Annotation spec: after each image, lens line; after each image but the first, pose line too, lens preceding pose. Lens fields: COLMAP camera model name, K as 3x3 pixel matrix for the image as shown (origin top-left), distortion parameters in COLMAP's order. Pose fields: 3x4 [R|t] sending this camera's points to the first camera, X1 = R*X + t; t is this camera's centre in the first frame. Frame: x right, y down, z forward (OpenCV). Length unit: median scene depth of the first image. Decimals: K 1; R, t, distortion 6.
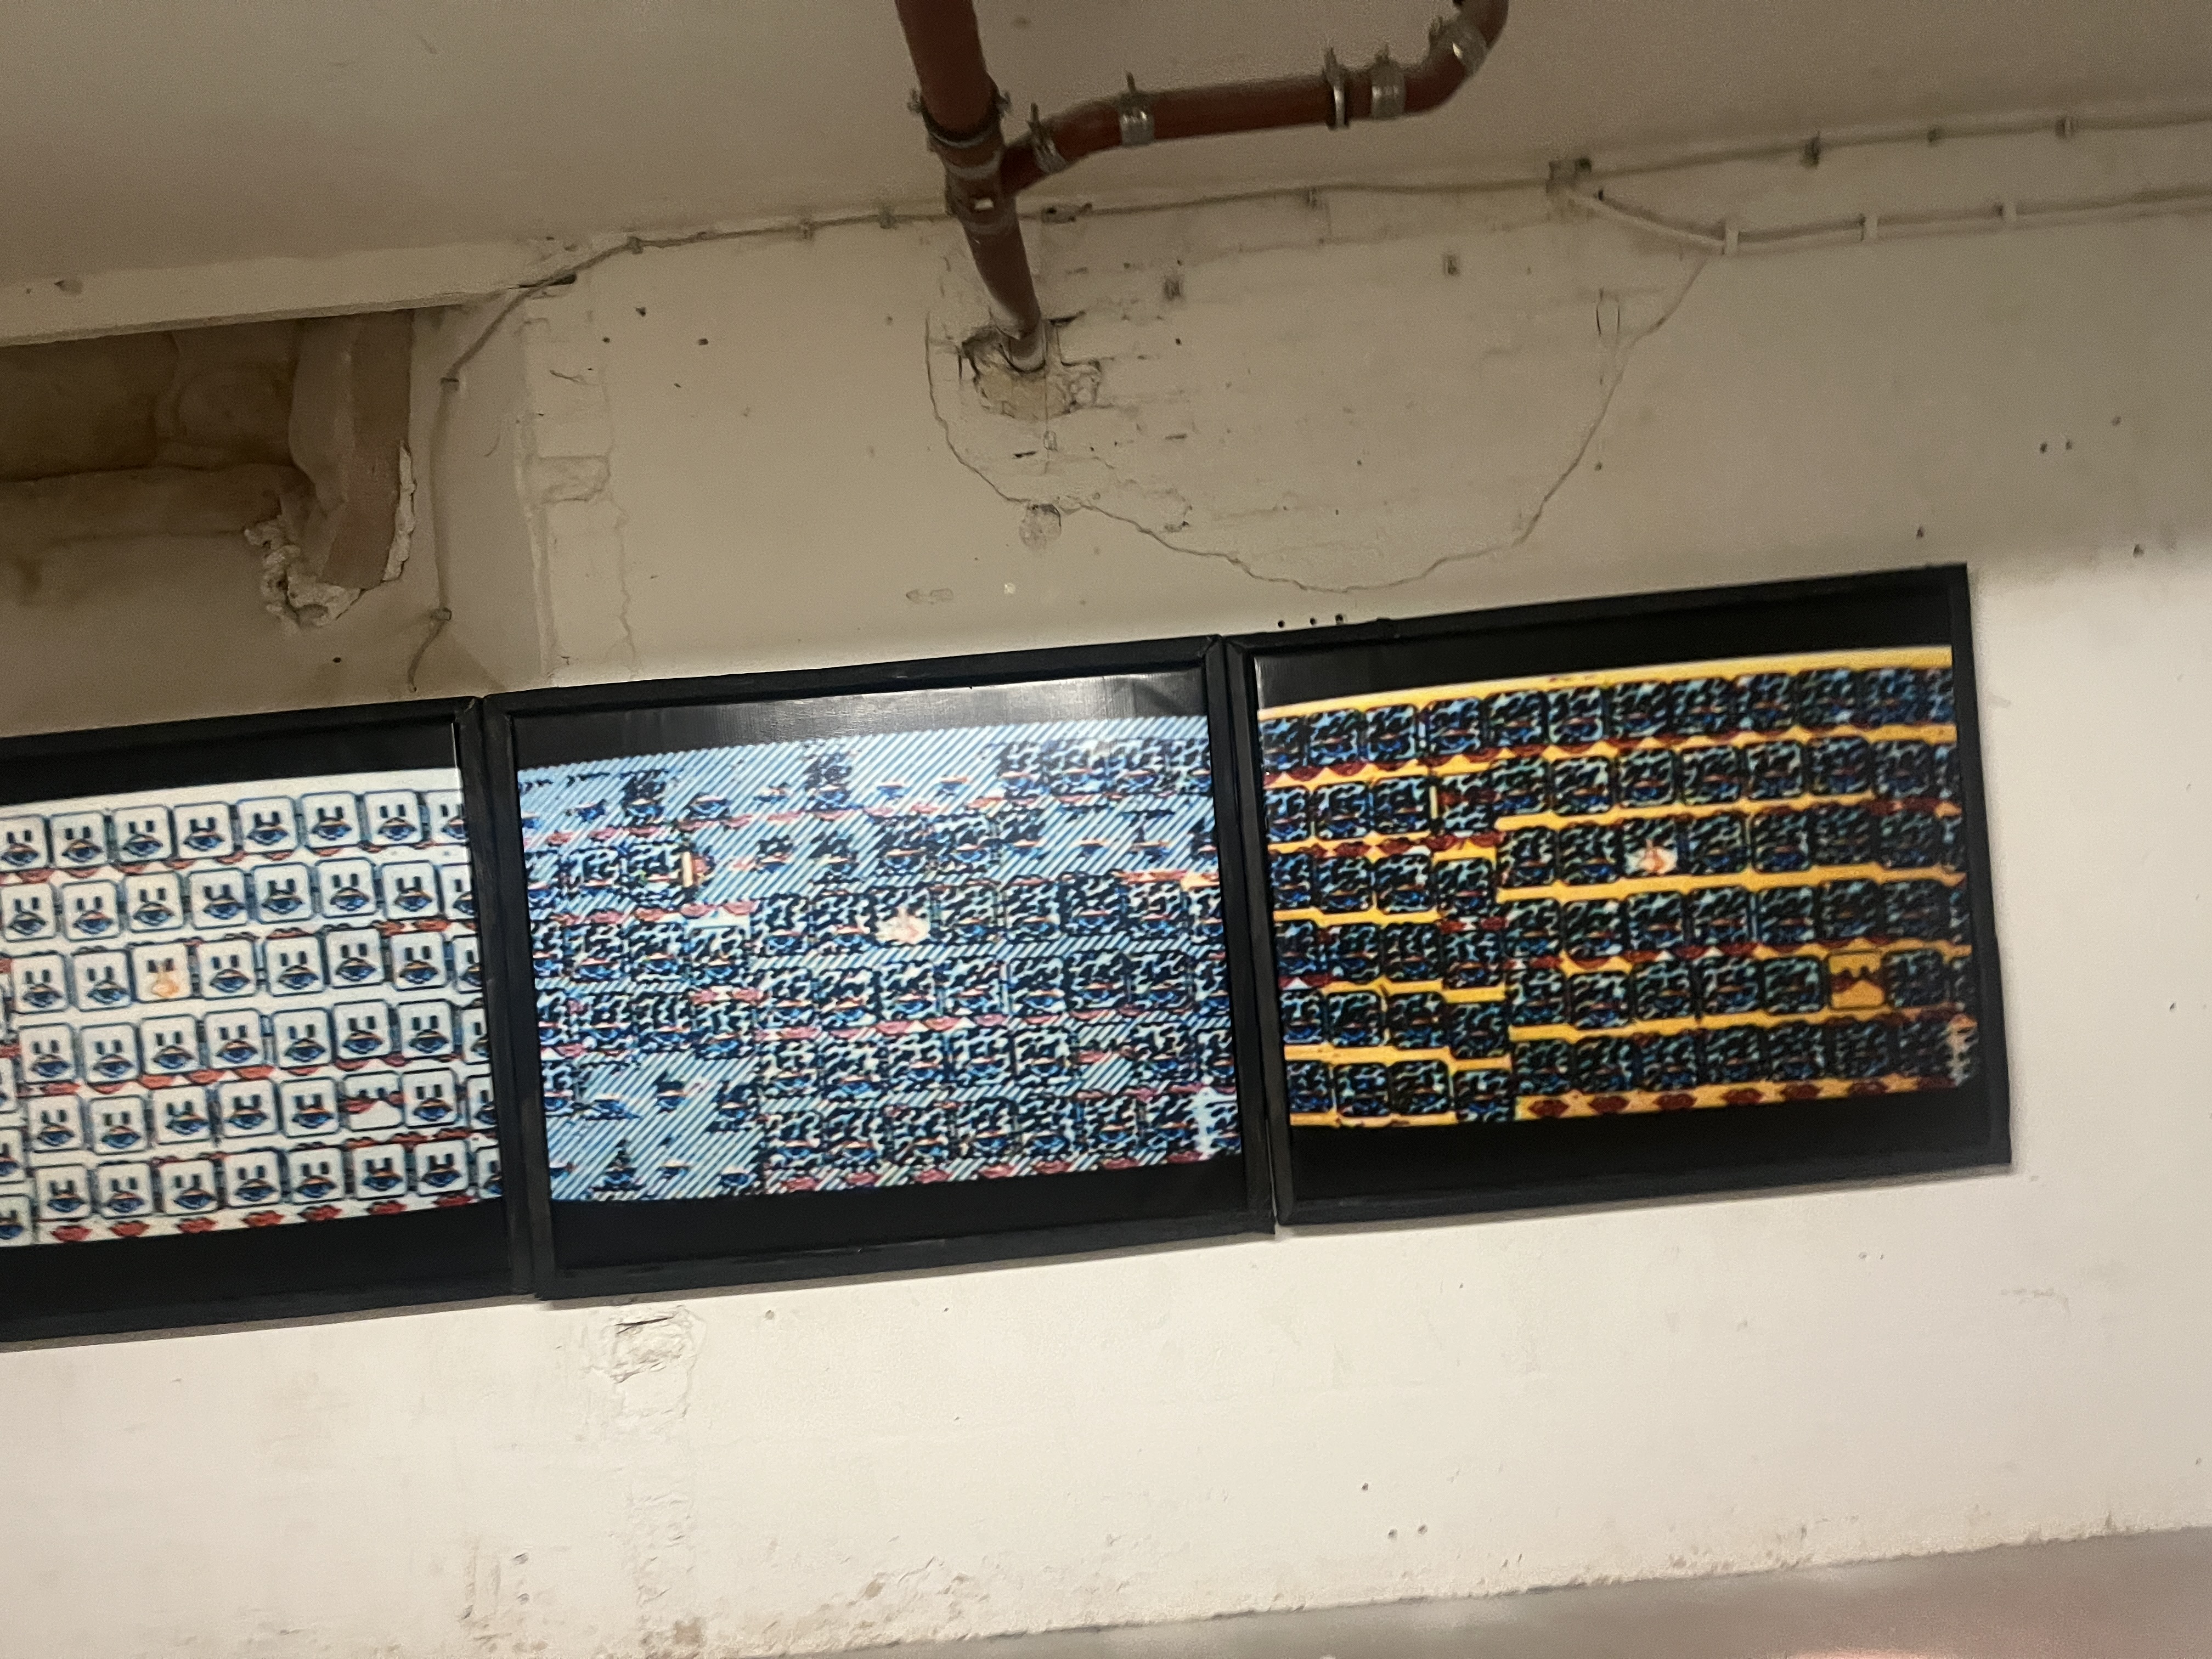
lens RADIAL K [[1670.9, 0, 1089.9], [0, 1670.9, 822.3], [0, 0, 1]] dist [0.057804, -0.057038]
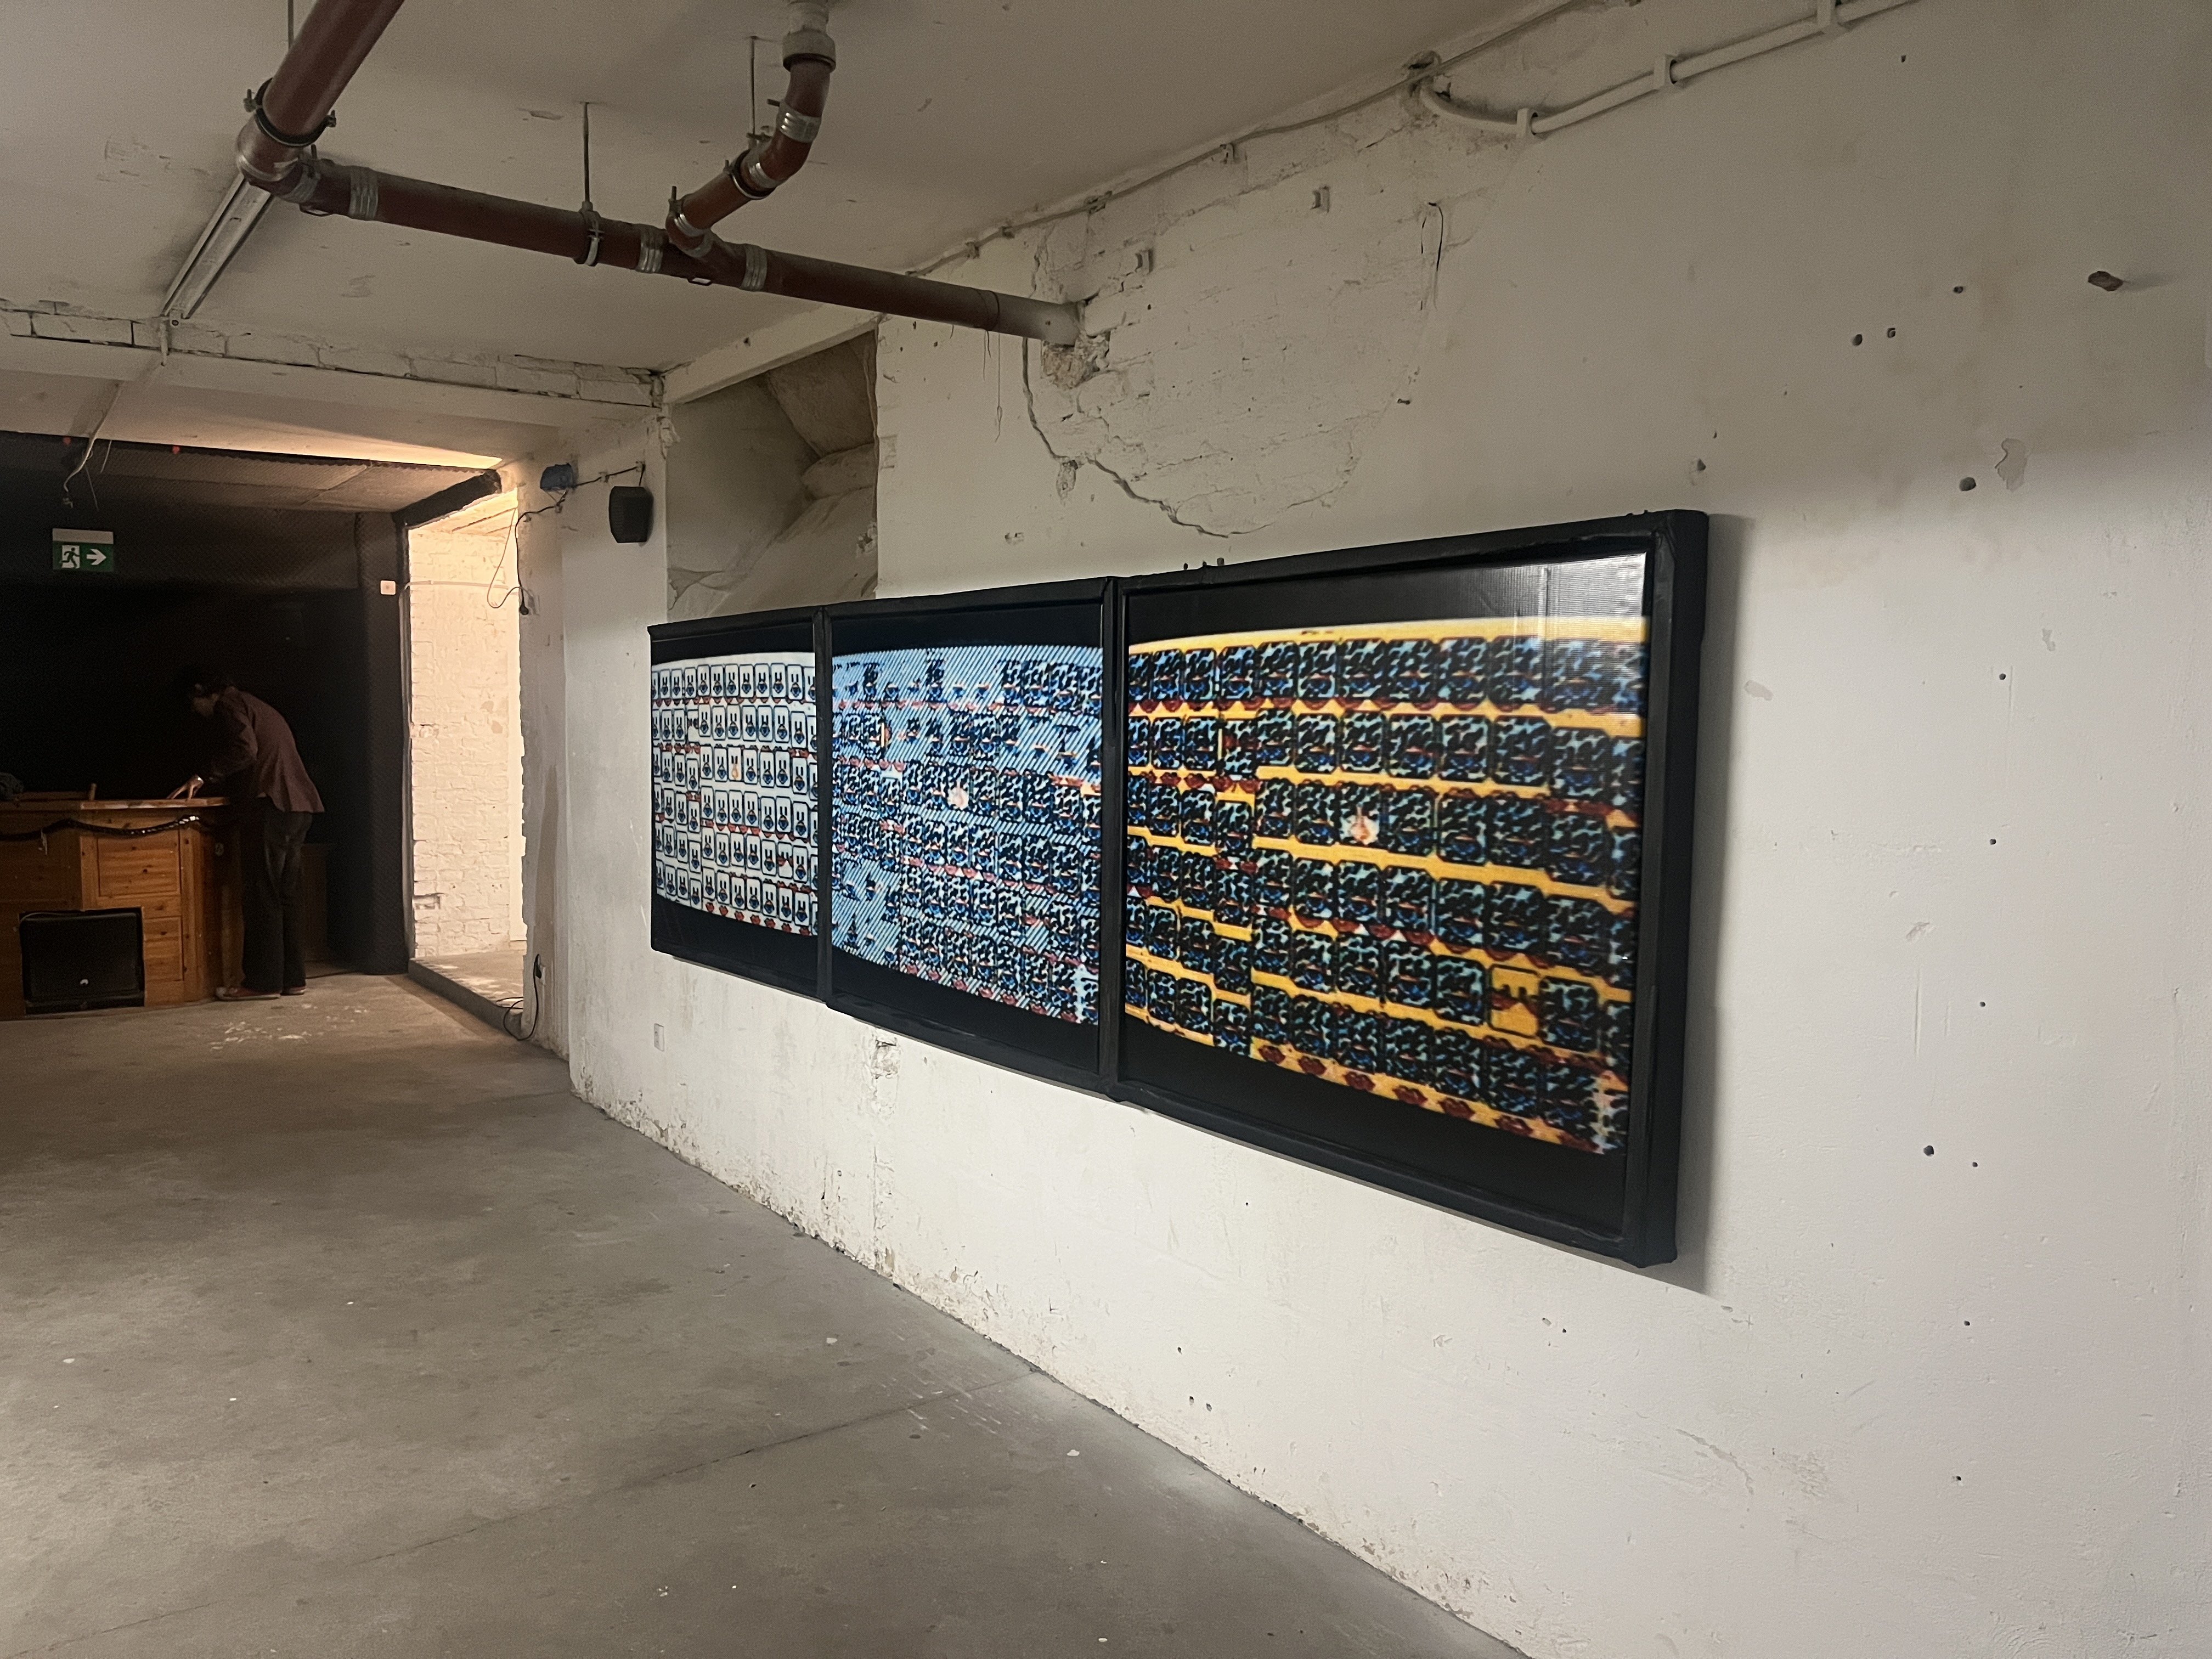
lens RADIAL K [[1670.9, 0, 1099.8], [0, 1670.9, 830.0], [0, 0, 1]] dist [0.057804, -0.057038]
pose [[0.572400, 0.147711, -0.806561, 1.013275], [-0.068415, 0.988814, 0.132536, -0.092139], [0.817116, -0.020682, 0.576103, 0.334237]]
